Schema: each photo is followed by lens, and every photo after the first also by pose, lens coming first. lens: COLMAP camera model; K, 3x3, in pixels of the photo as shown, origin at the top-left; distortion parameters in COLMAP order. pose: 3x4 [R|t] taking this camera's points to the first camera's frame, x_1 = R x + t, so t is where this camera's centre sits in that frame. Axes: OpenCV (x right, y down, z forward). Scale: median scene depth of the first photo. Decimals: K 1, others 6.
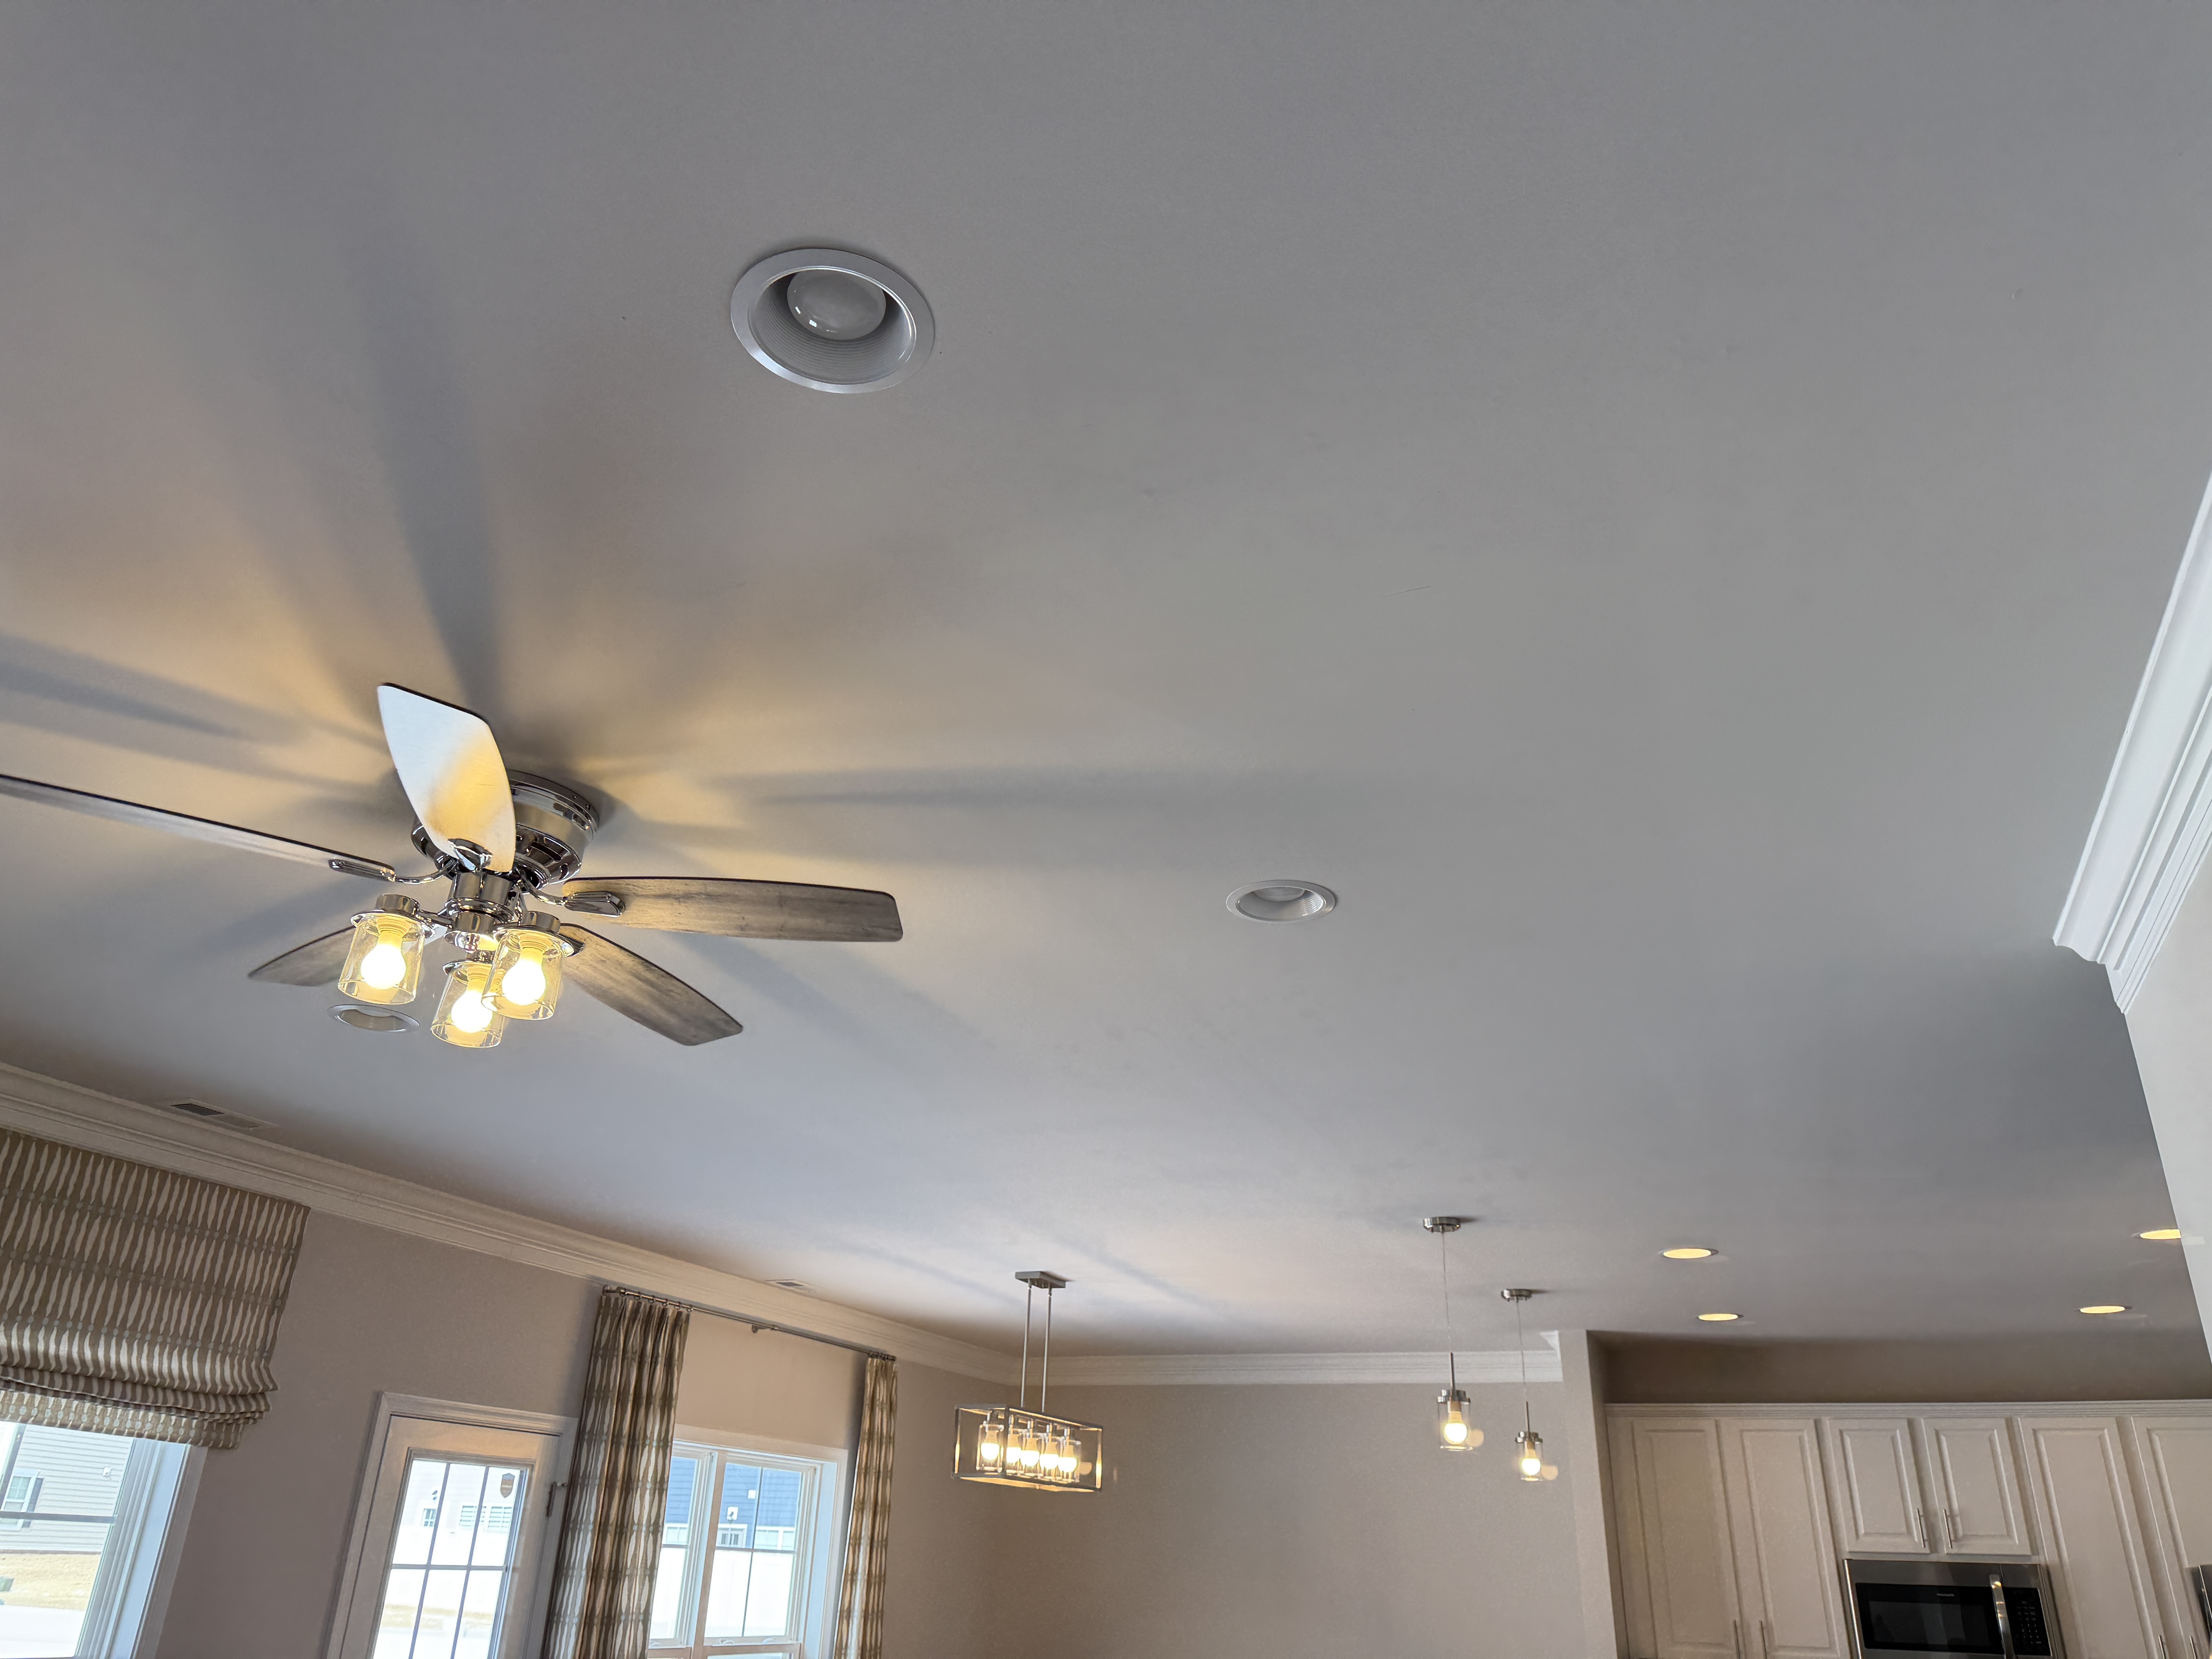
lens RADIAL K [[1755.7, 0, 1106.0], [0, 1755.7, 829.5], [0, 0, 1]] dist [0.075167, 0.000764]
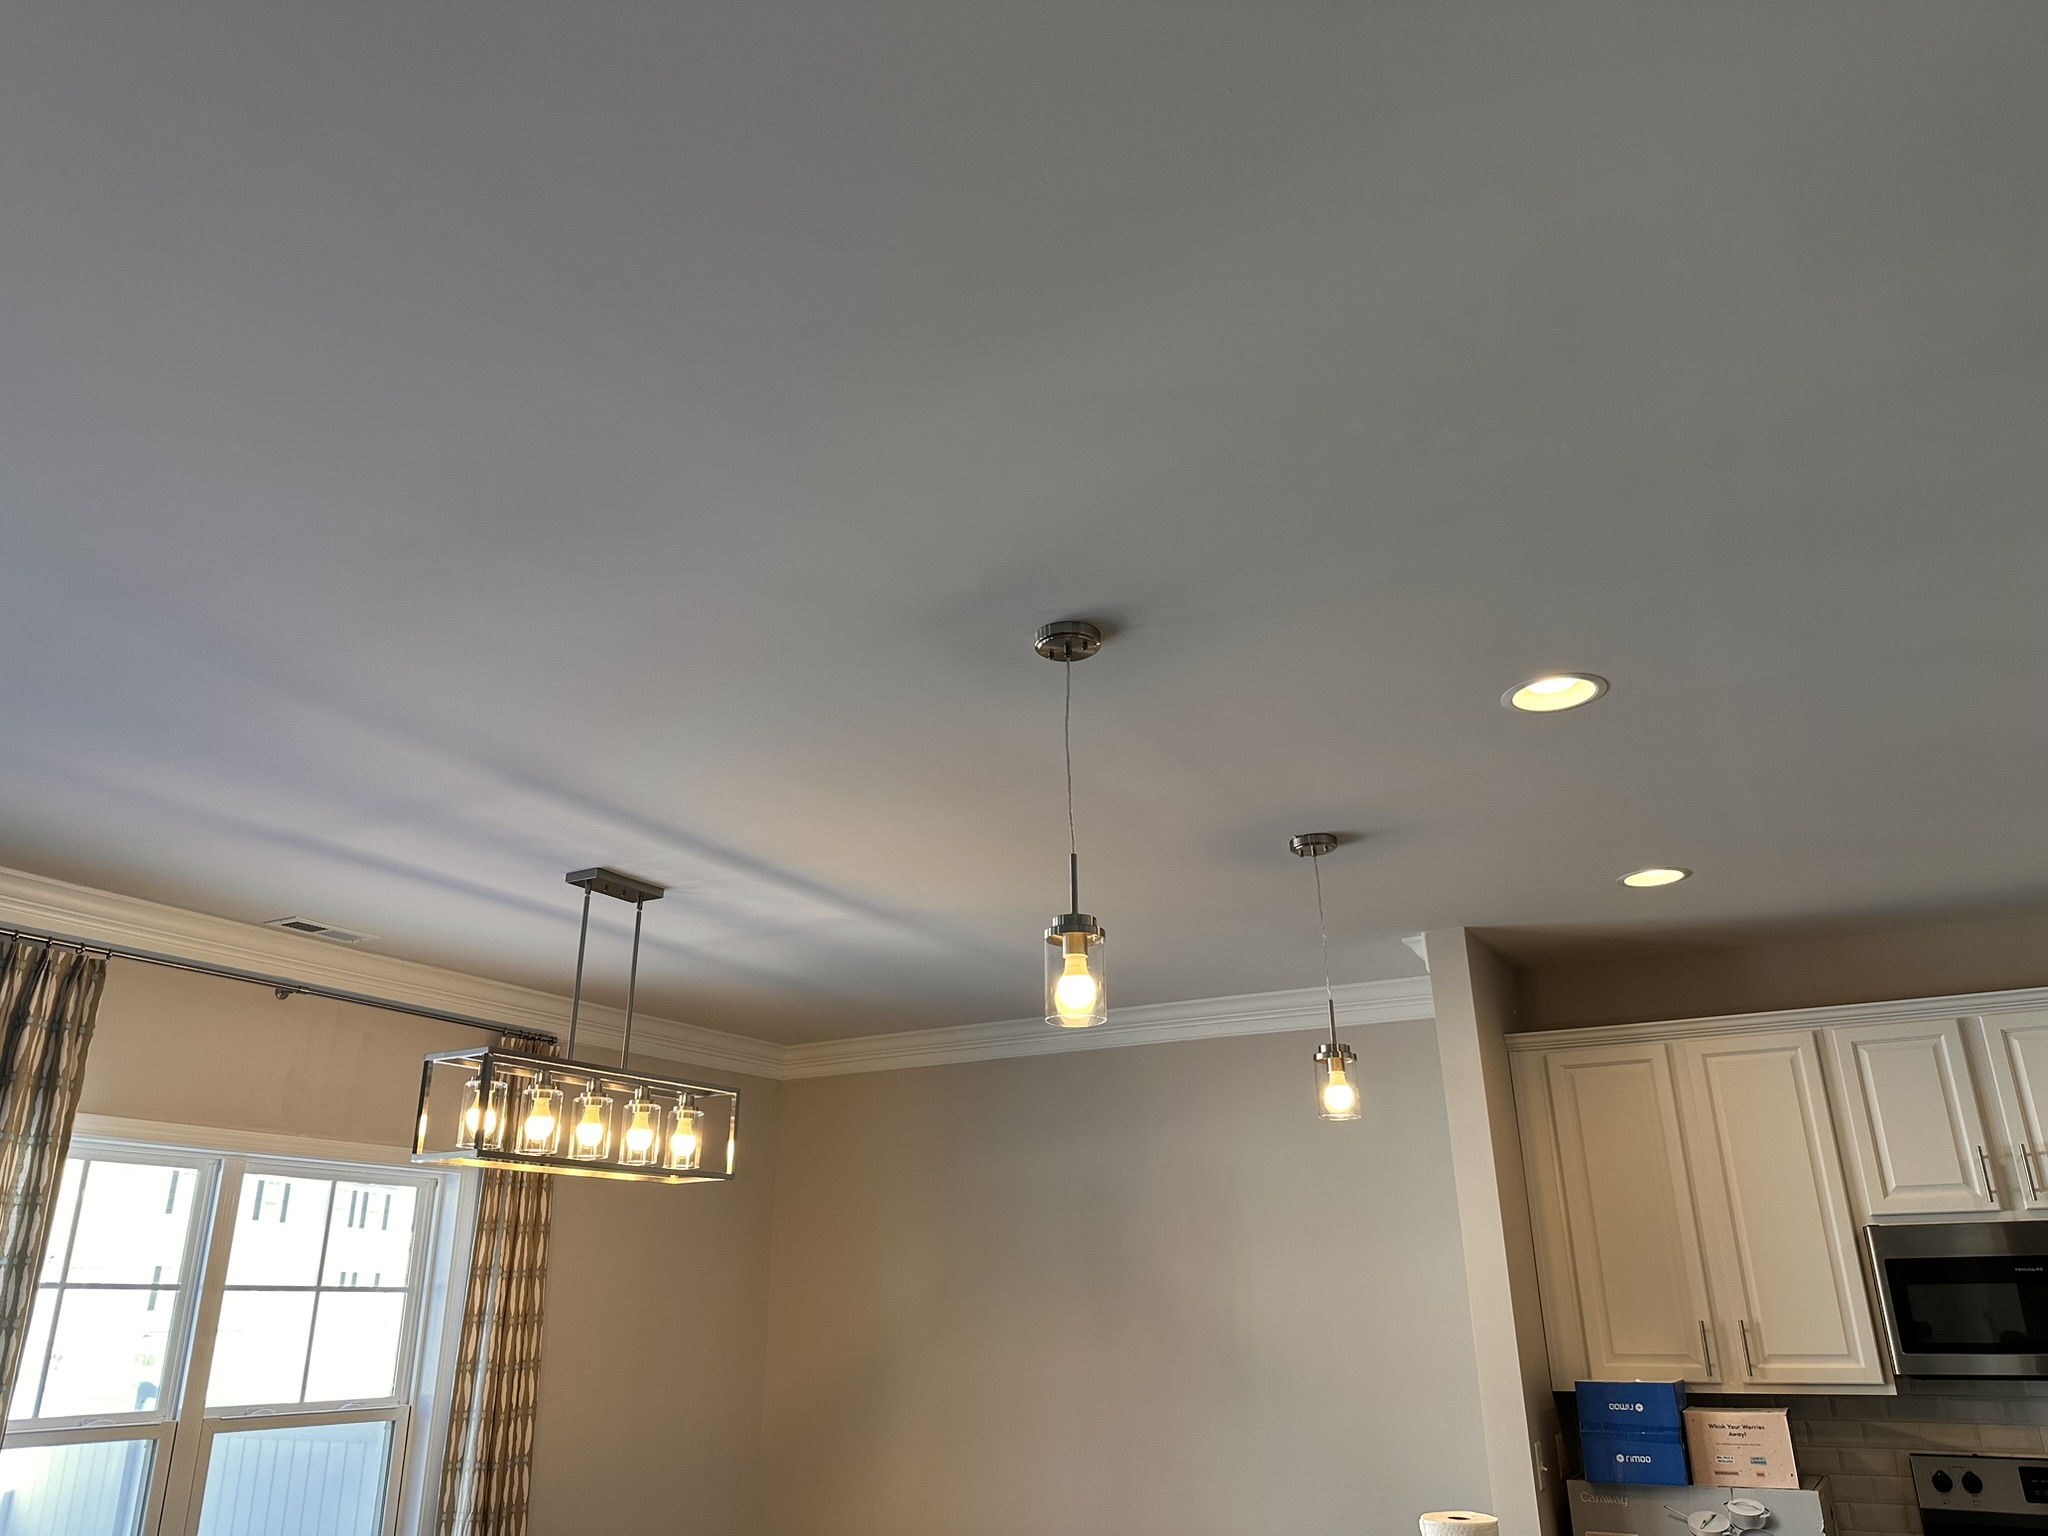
lens RADIAL K [[1565.4, 0, 1024.0], [0, 1565.4, 768.0], [0, 0, 1]] dist [0.049202, 0.000873]
pose [[0.992113, -0.074202, -0.101020, 0.169975], [0.080344, 0.995070, 0.058148, 0.174019], [0.096207, -0.065806, 0.993184, 0.387476]]
